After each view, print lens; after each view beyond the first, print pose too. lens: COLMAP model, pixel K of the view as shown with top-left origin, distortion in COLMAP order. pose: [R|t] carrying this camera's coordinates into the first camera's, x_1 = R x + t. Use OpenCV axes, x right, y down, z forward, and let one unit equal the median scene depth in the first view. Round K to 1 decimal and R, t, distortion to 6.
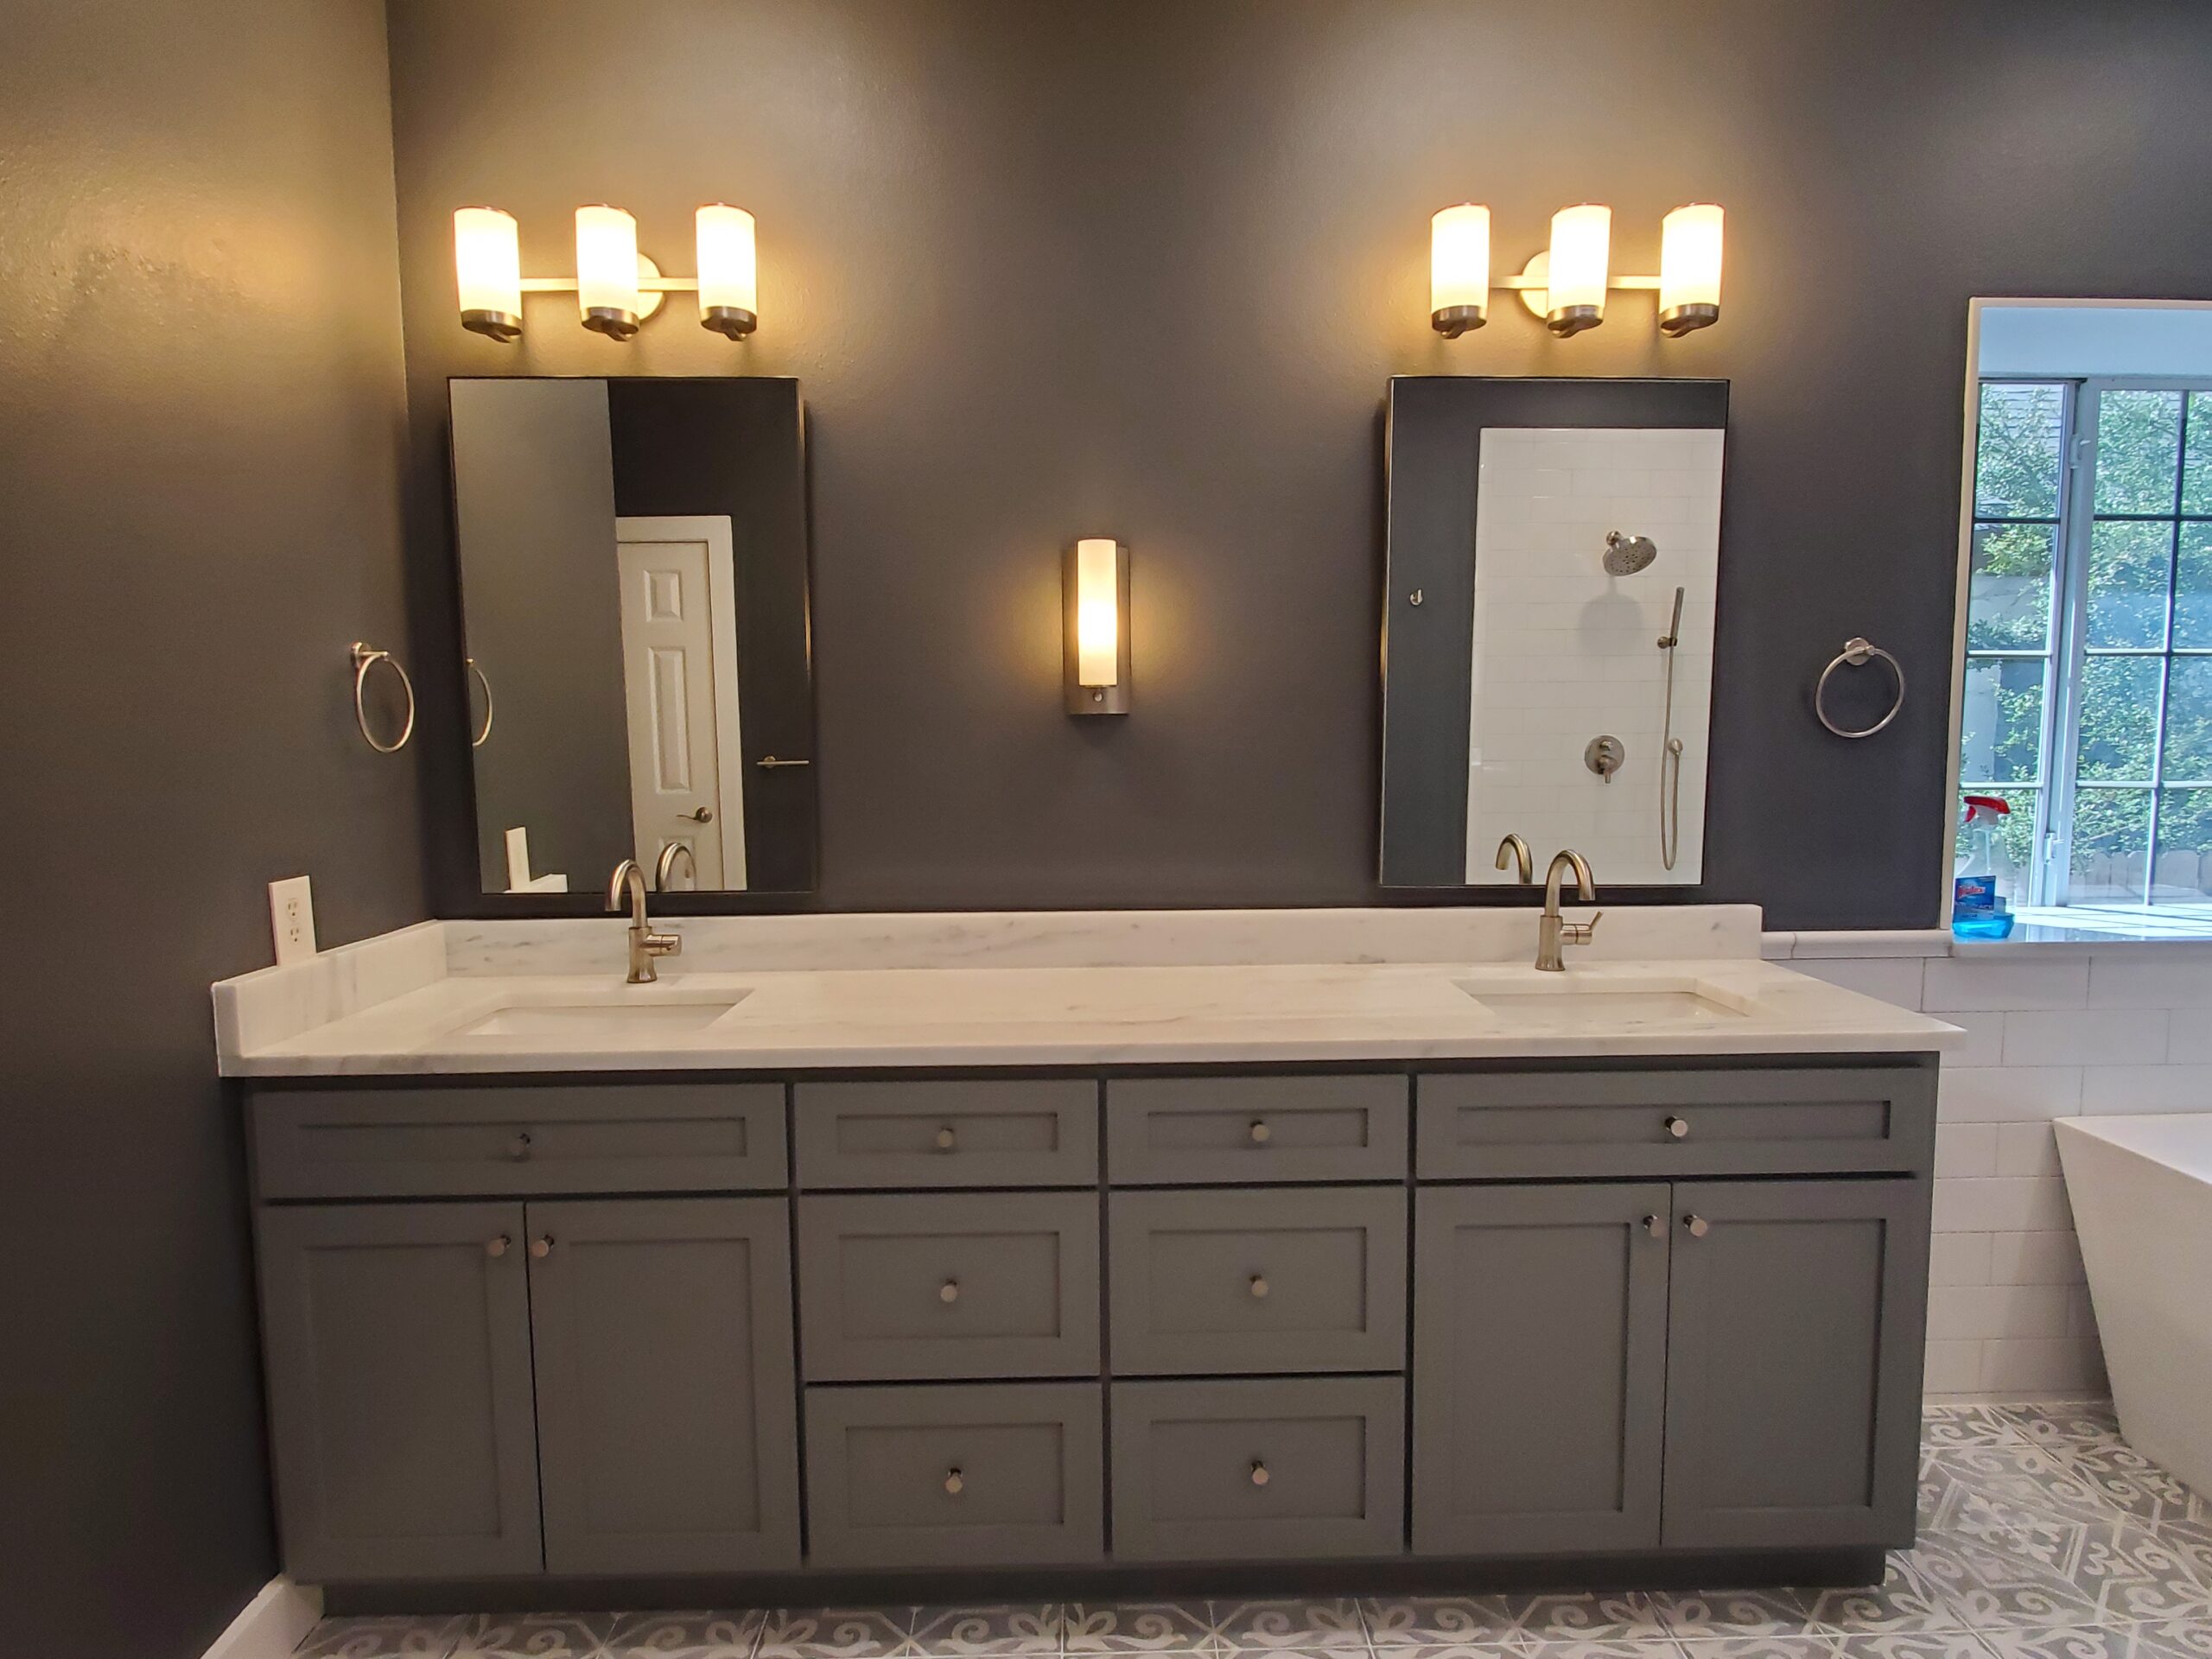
lens RADIAL K [[1200.6, 0, 1106.9], [0, 1200.6, 844.0], [0, 0, 1]] dist [0.001167, 0.000300]
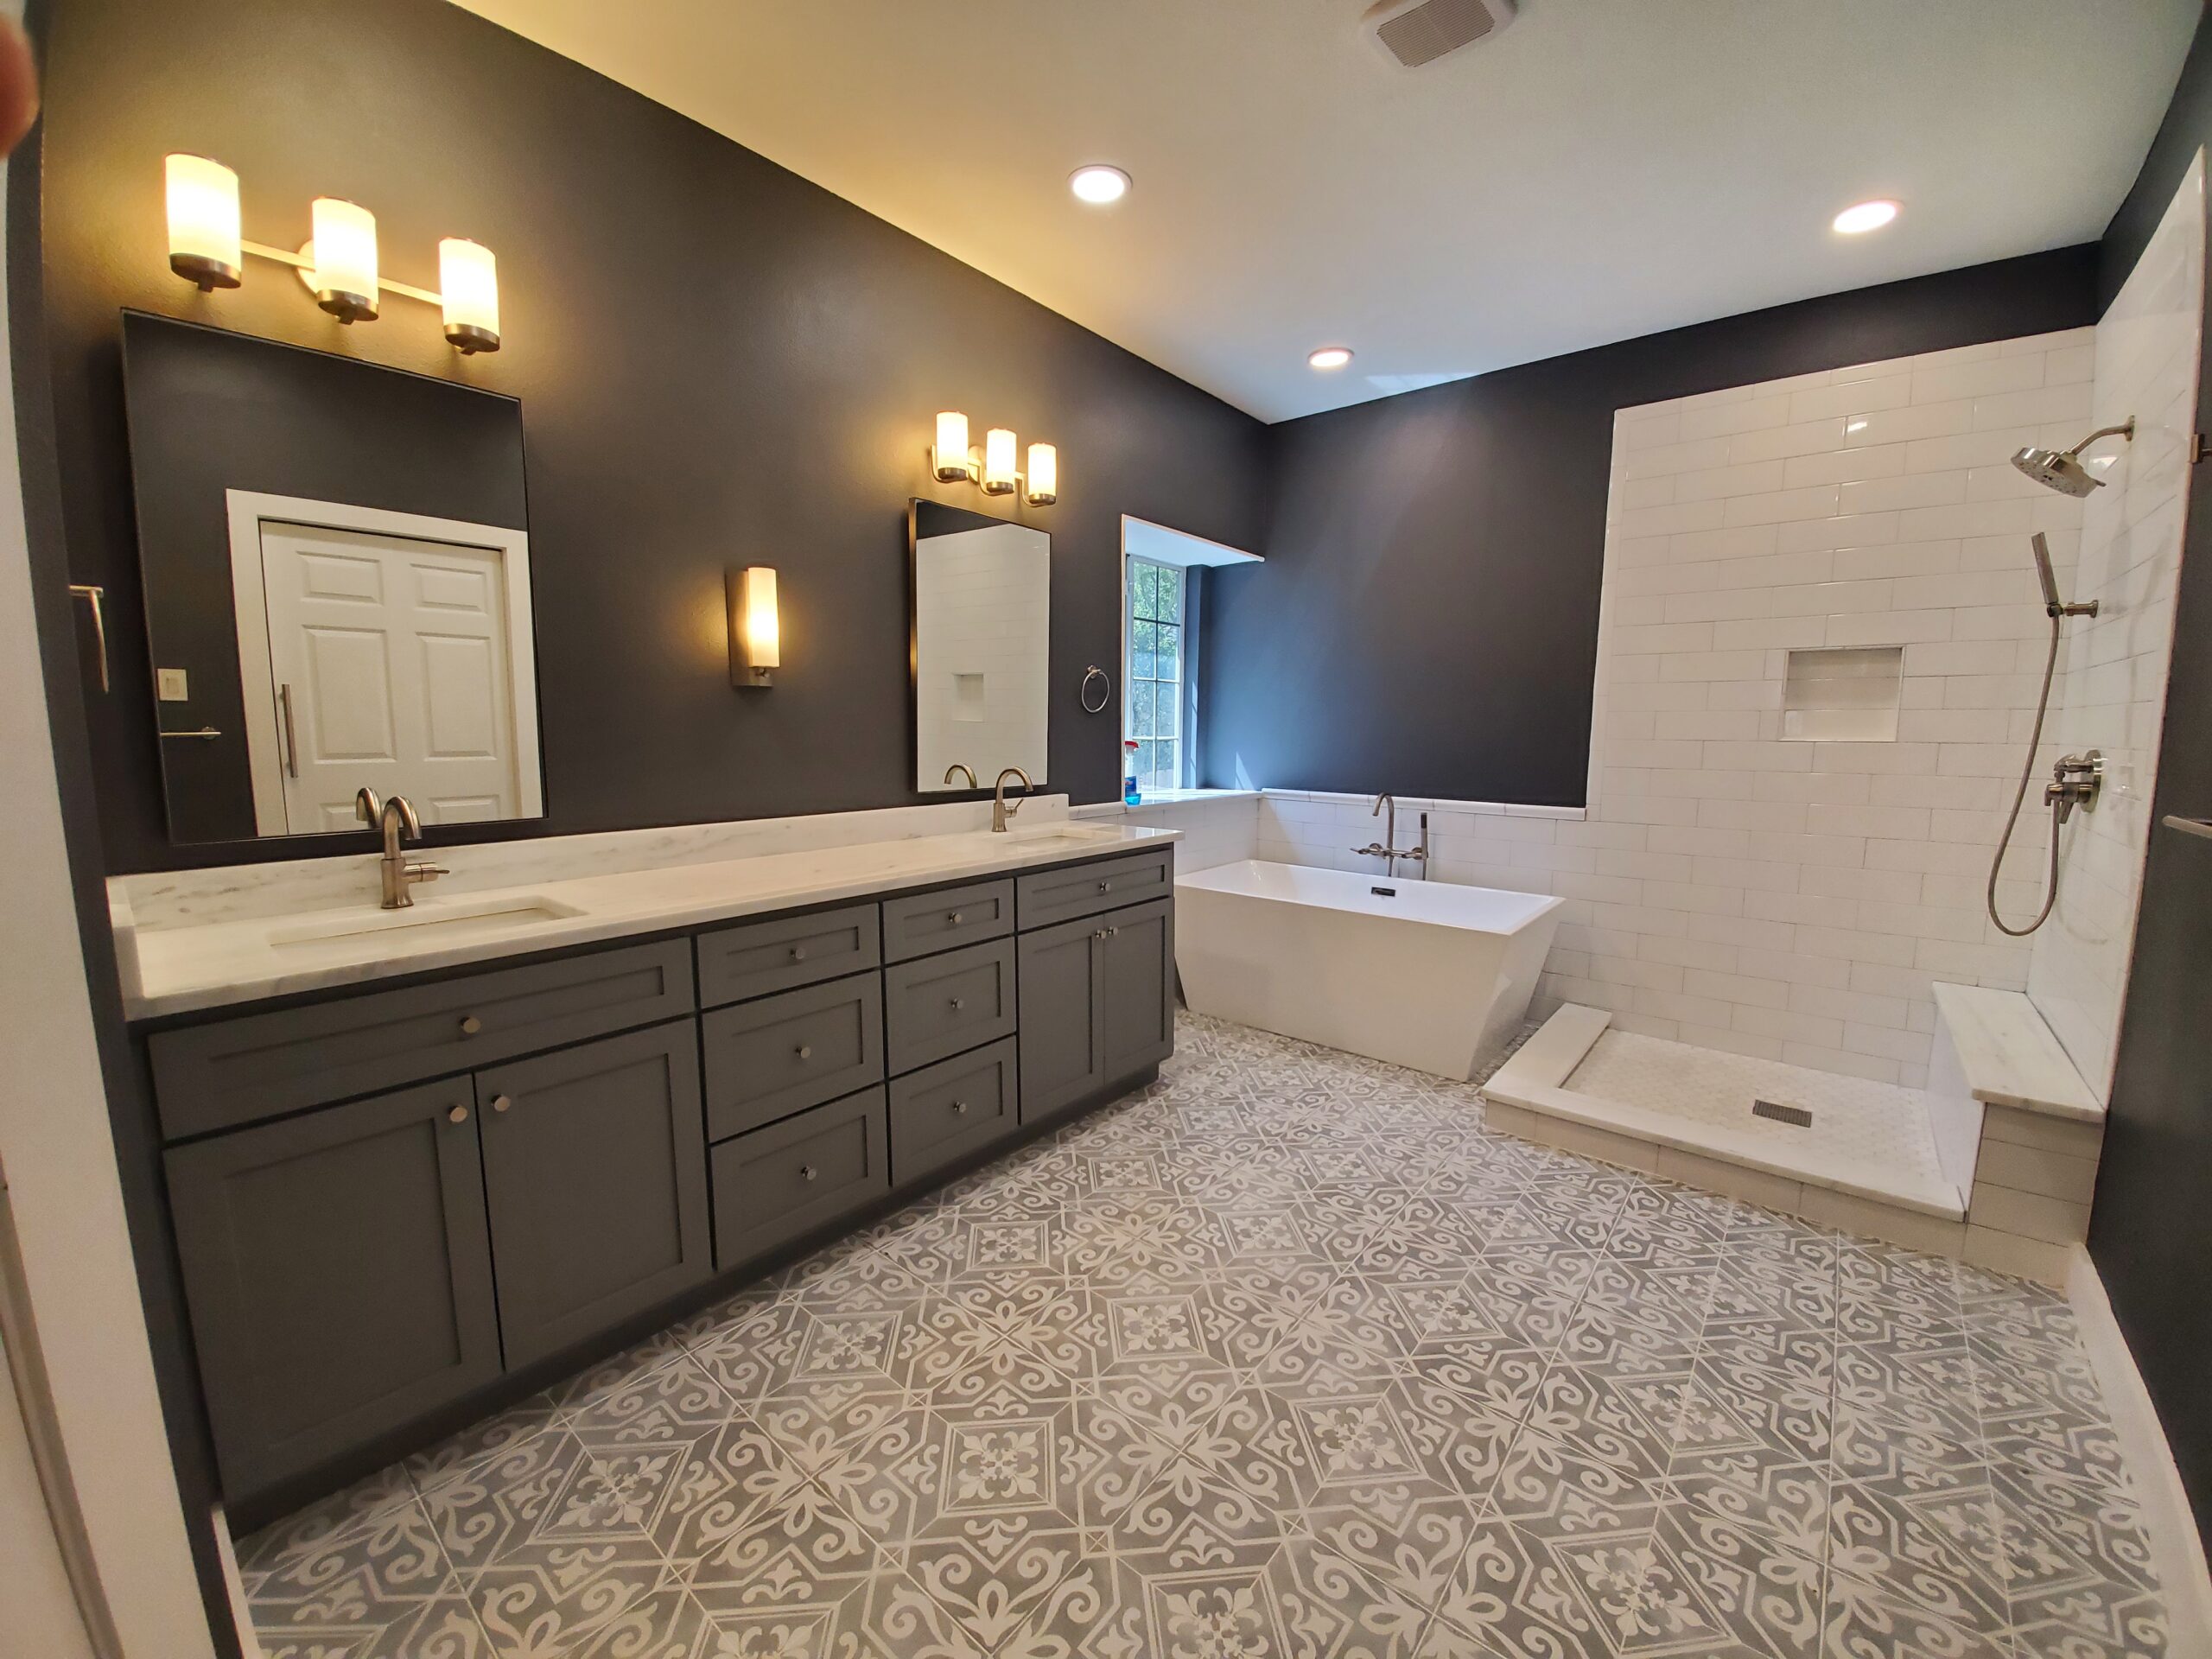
lens RADIAL K [[887.3, 0, 1104.6], [0, 887.3, 825.9], [0, 0, 1]] dist [-0.001572, -0.000873]
pose [[0.657655, -0.075332, 0.749543, -0.575749], [0.060239, 0.997060, 0.047354, 0.039759], [-0.750907, 0.014009, 0.660260, -0.046172]]
